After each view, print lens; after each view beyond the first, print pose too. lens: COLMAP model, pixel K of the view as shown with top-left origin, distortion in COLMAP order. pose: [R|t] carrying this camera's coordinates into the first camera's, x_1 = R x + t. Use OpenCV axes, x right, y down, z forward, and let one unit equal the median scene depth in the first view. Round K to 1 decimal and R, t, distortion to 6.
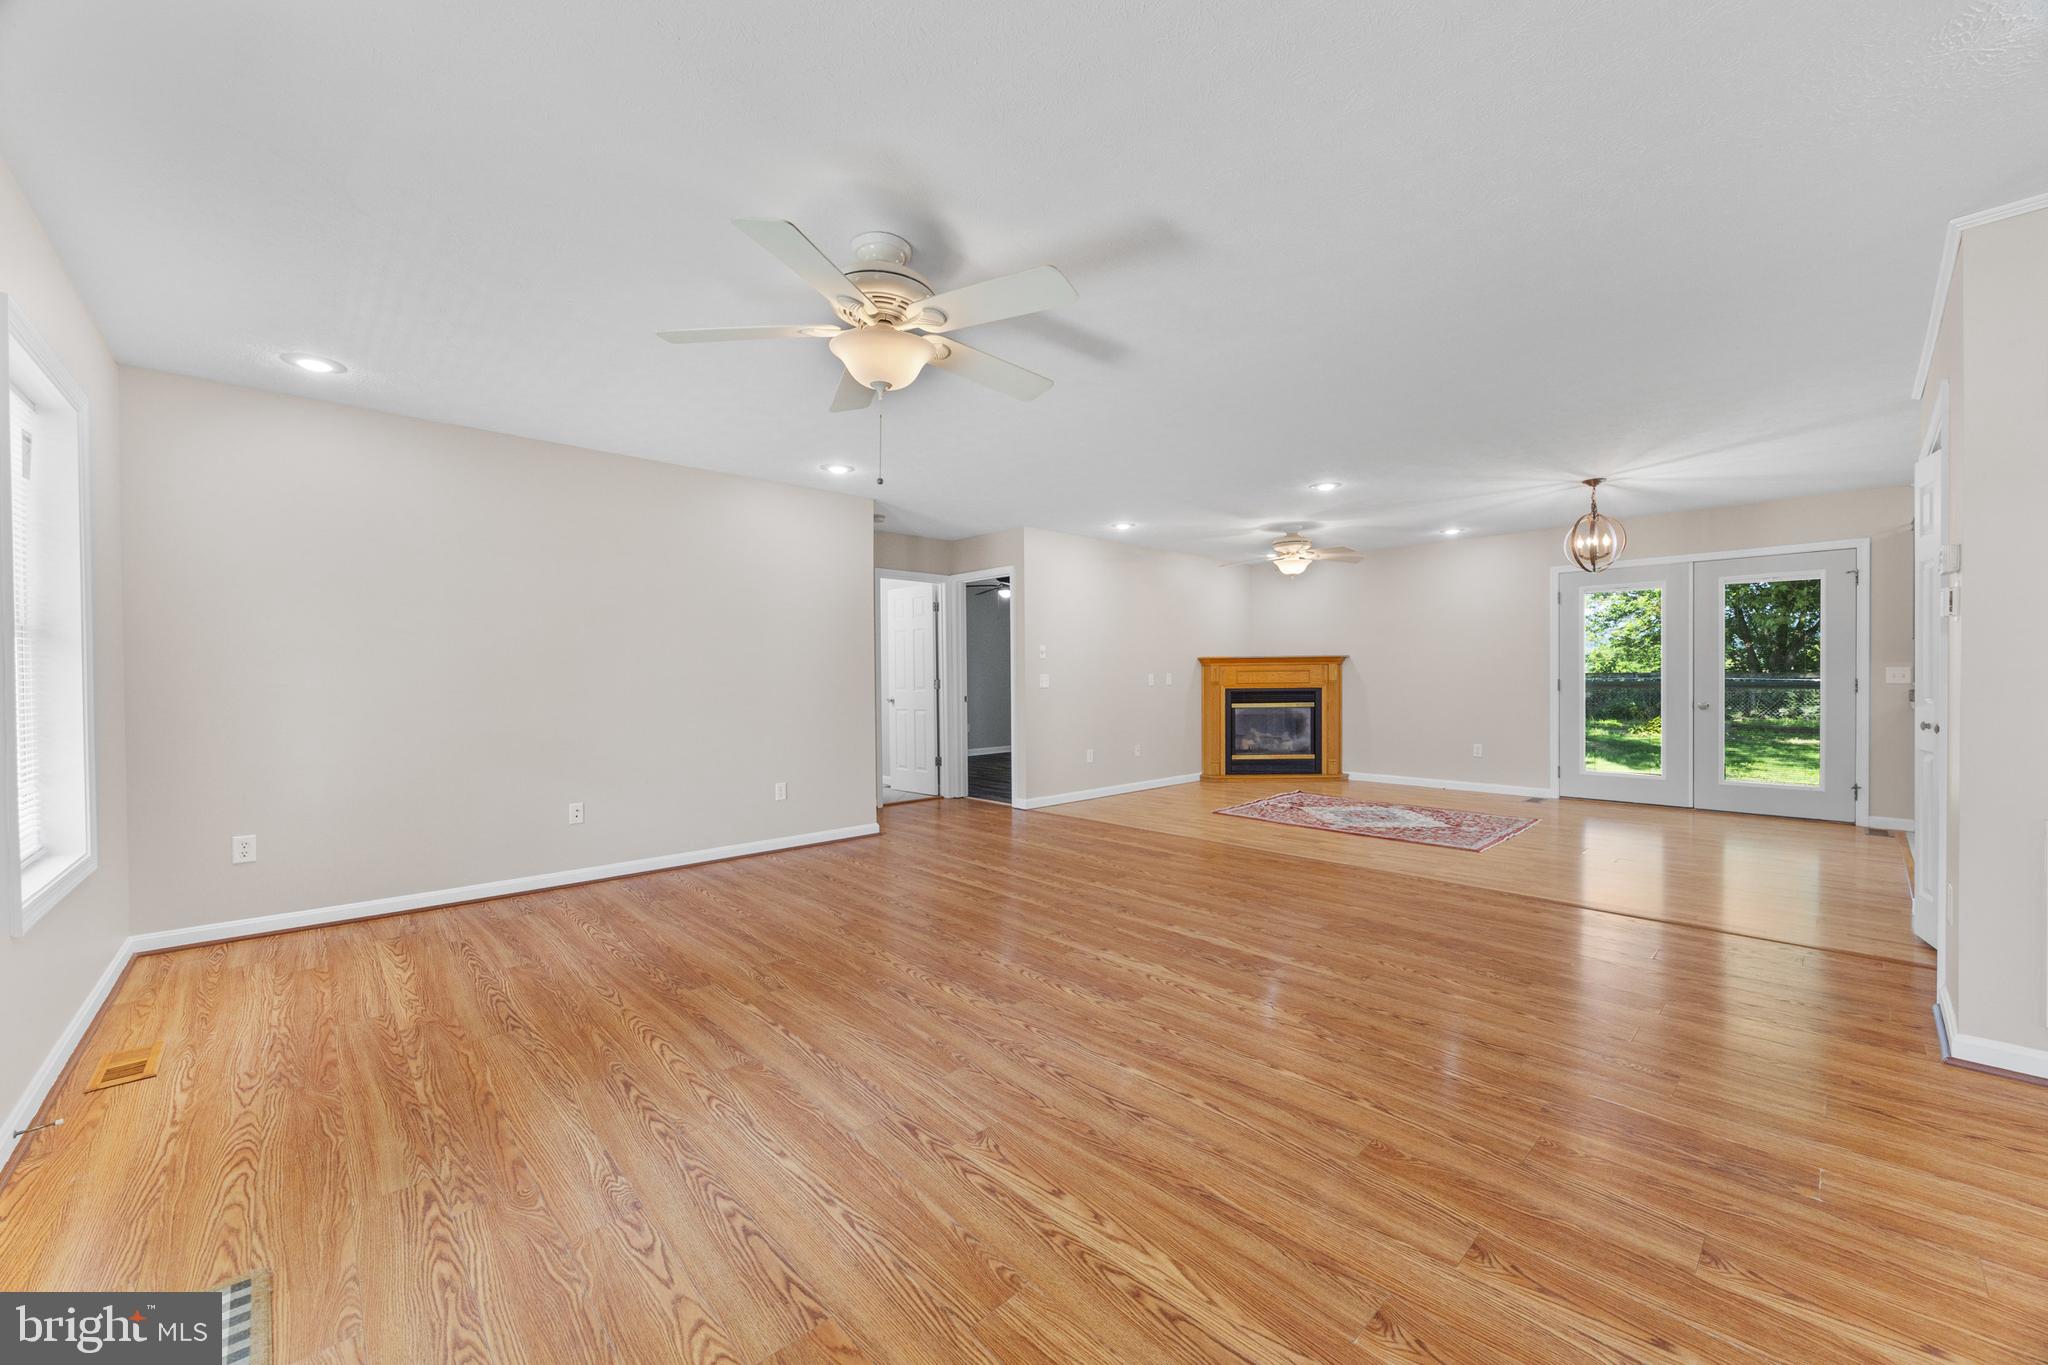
lens RADIAL K [[779.0, 0, 1020.7], [0, 779.0, 682.7], [0, 0, 1]] dist [-0.002585, 0.000231]
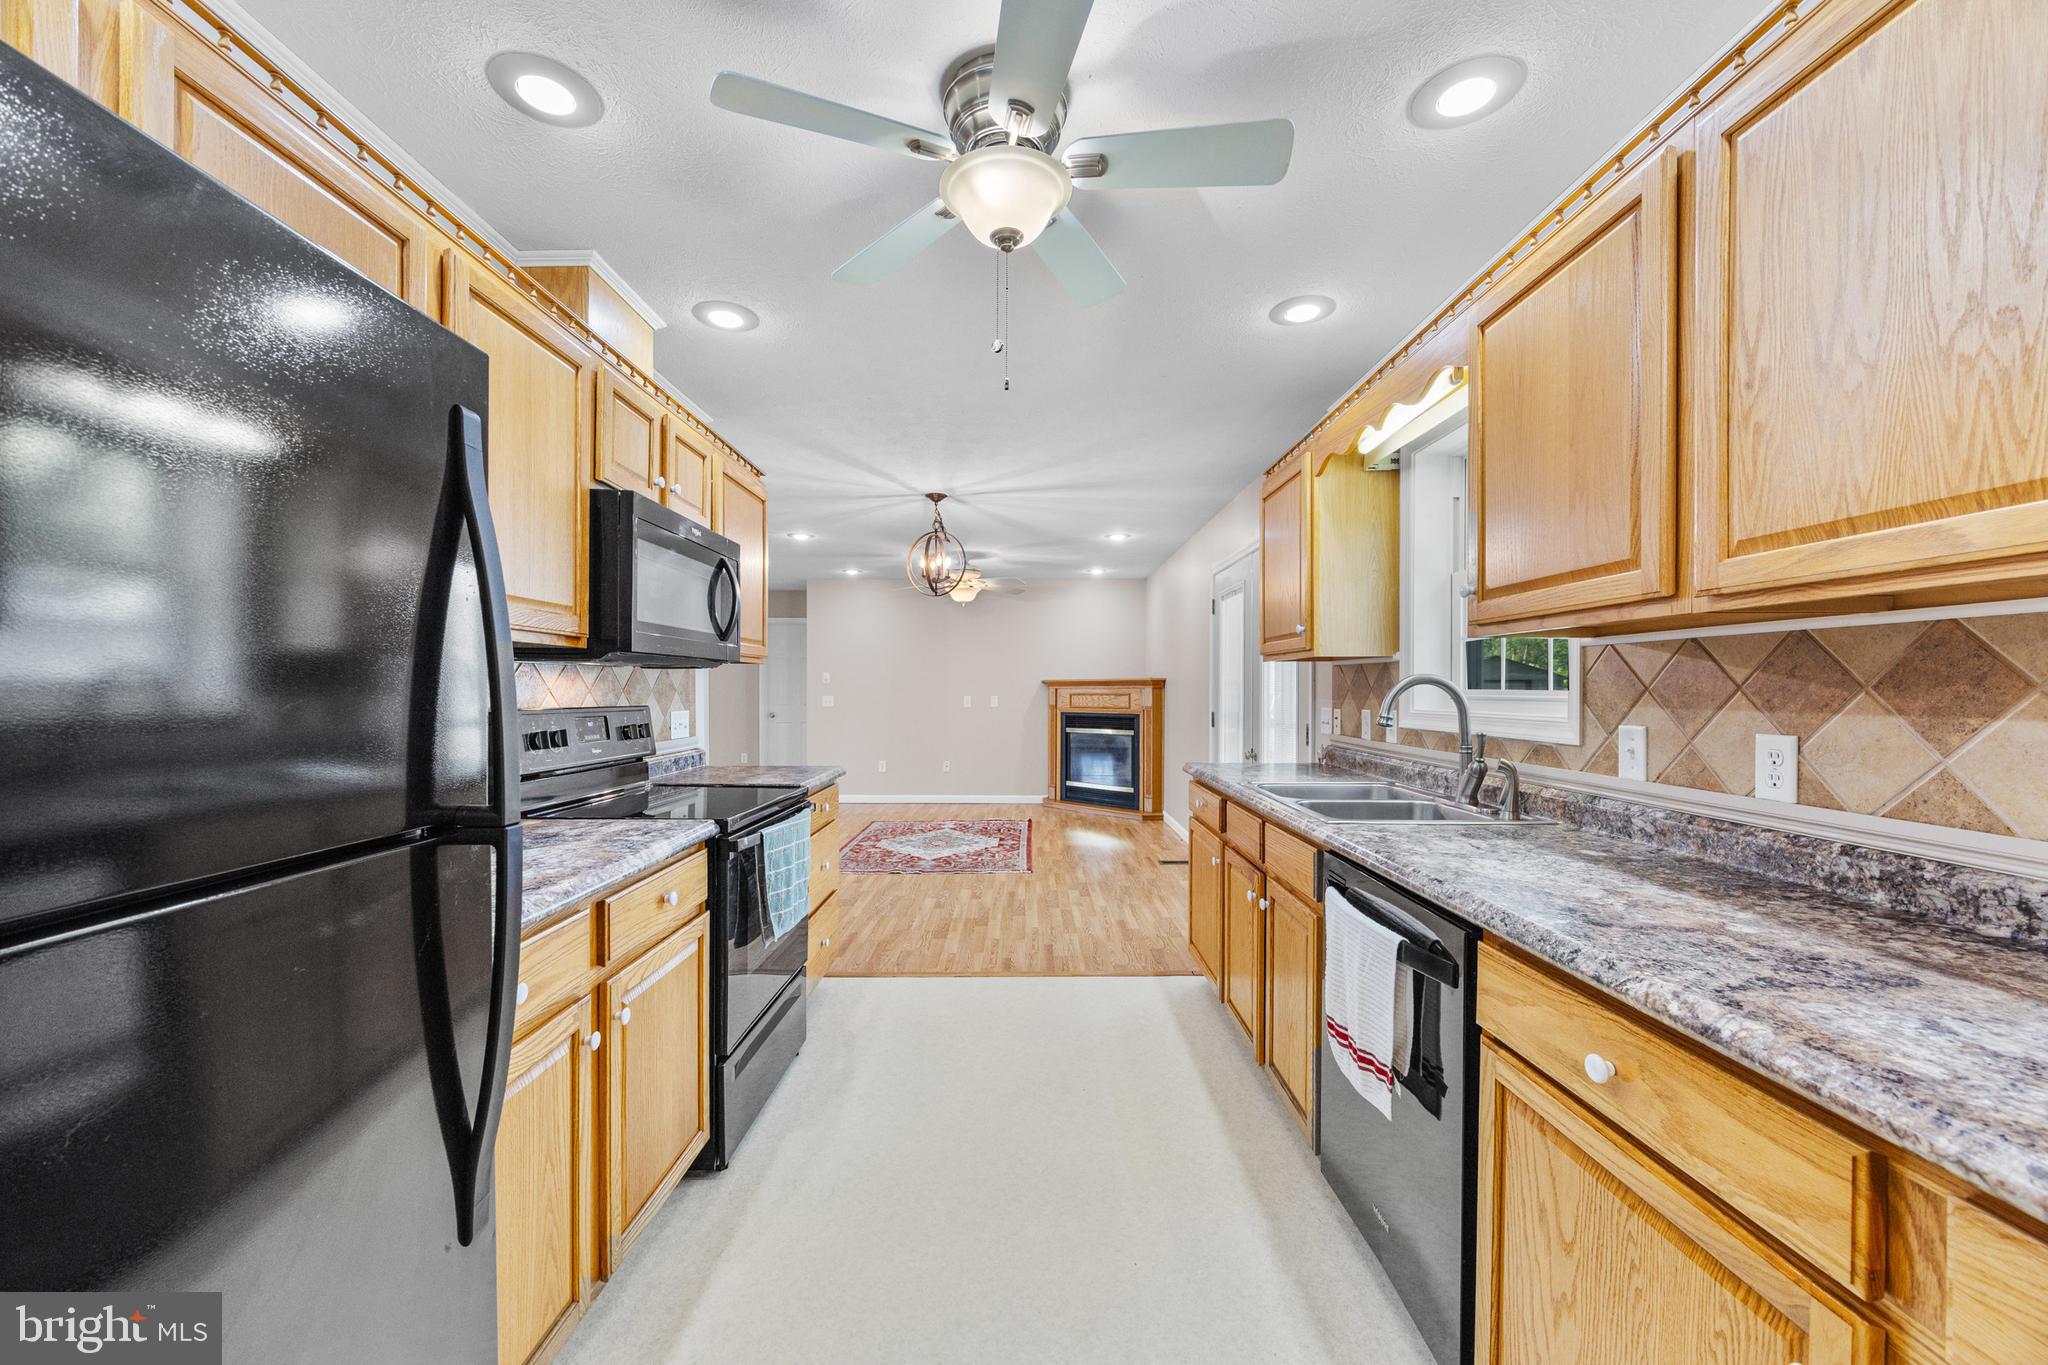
lens RADIAL K [[779.0, 0, 1032.1], [0, 779.0, 677.5], [0, 0, 1]] dist [-0.002585, 0.000231]
pose [[0.733139, -0.001408, -0.680077, 1.942462], [-0.012584, 0.999799, -0.015636, -0.044530], [0.679962, 0.020022, 0.732974, 0.531635]]
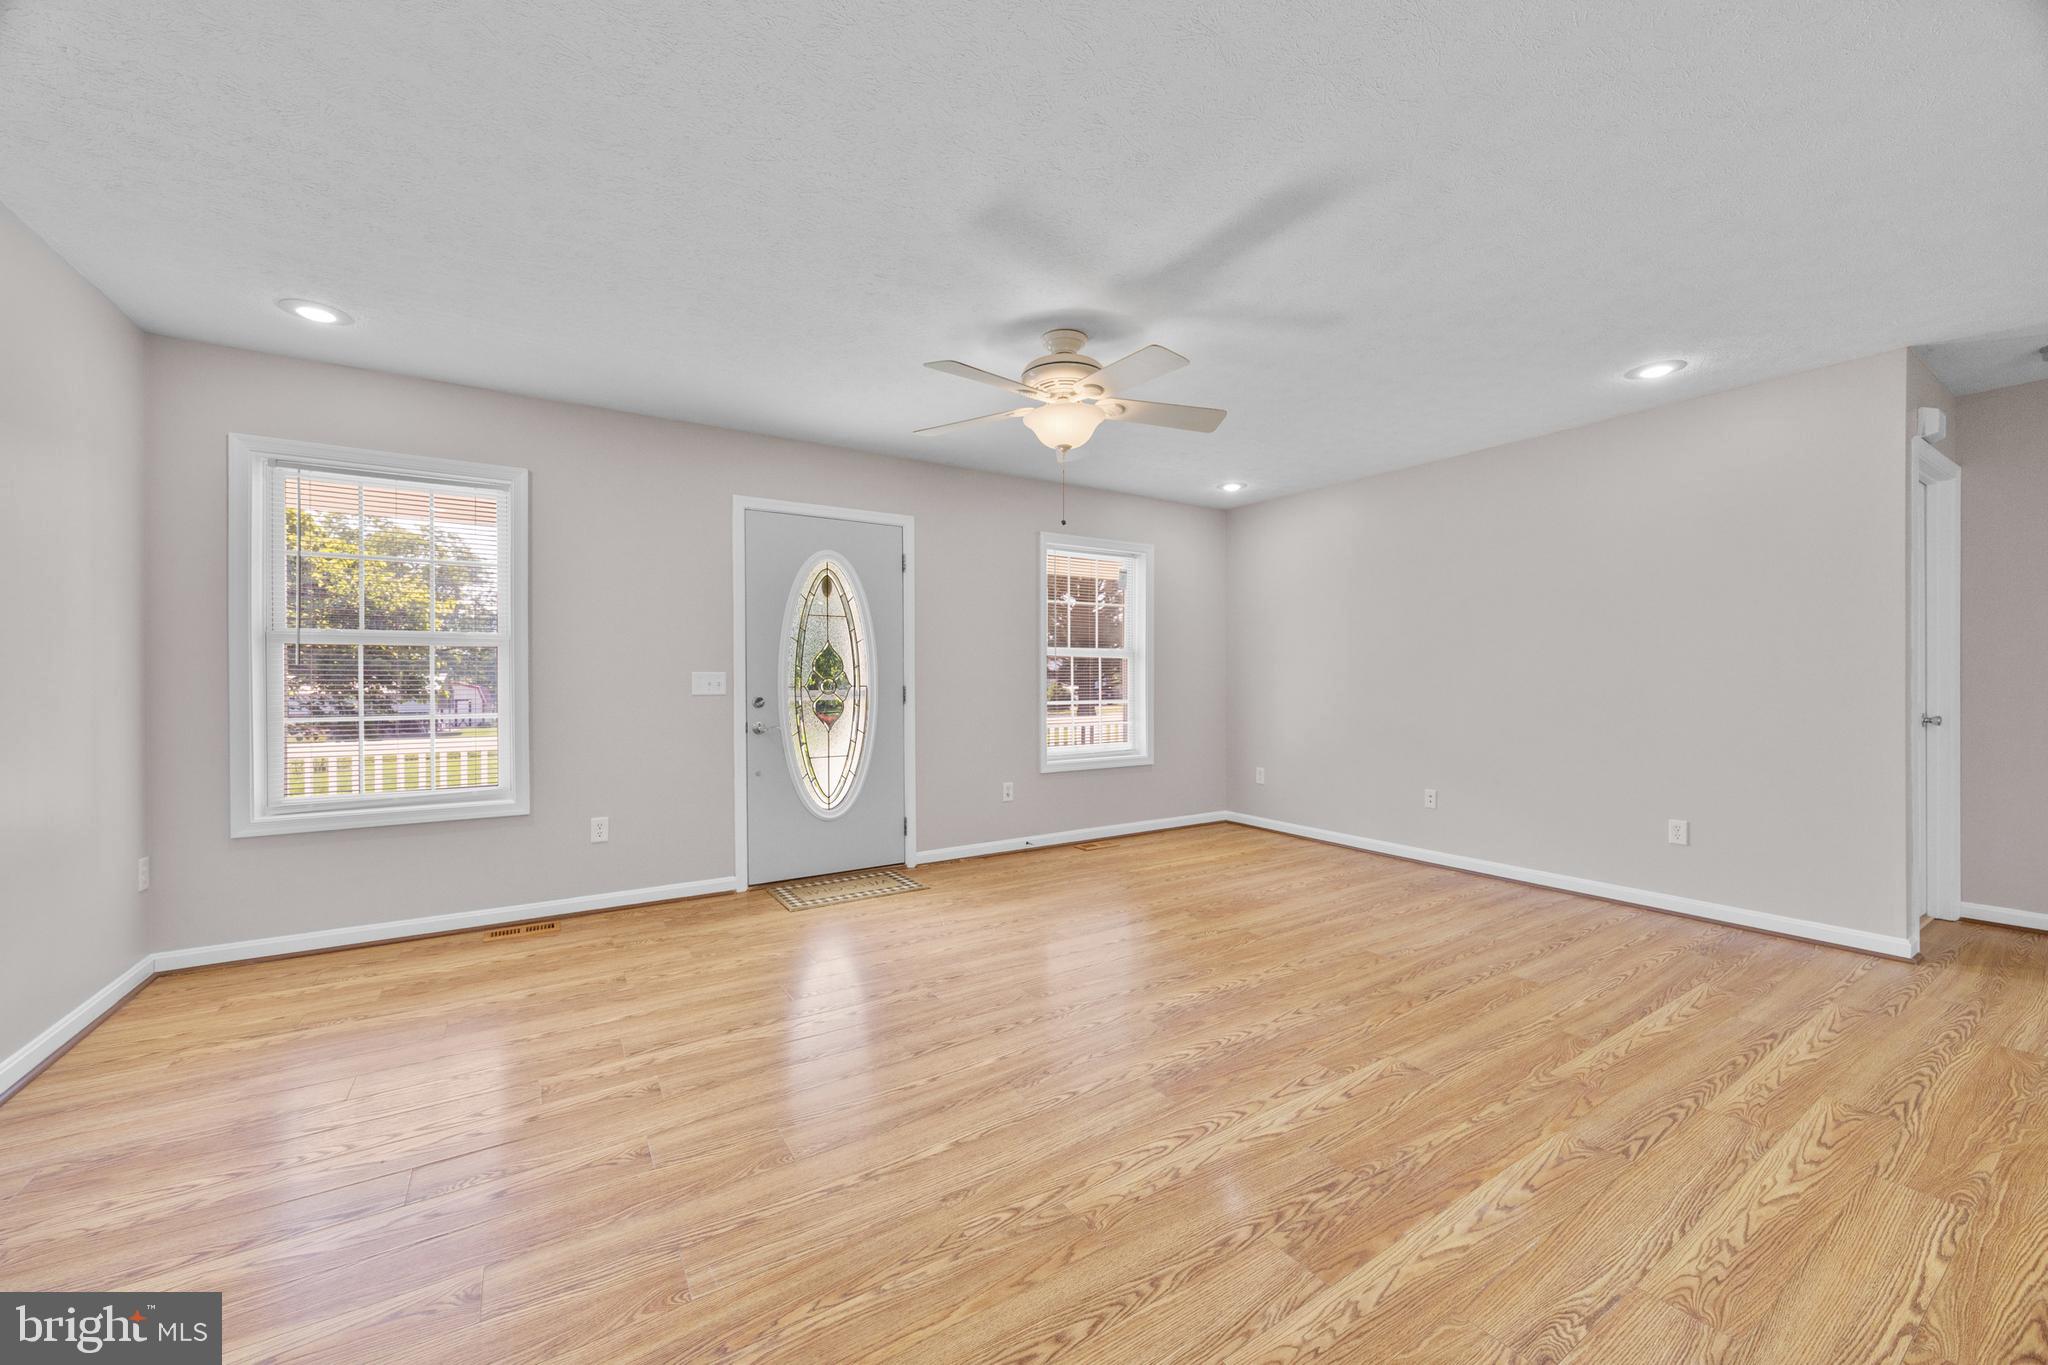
lens RADIAL K [[779.0, 0, 1036.1], [0, 779.0, 688.1], [0, 0, 1]] dist [-0.002585, 0.000231]
pose [[-0.174975, 0.018556, -0.984398, 0.652337], [-0.001224, 0.999818, 0.019064, -0.007178], [0.984572, 0.004540, -0.174920, 0.711454]]
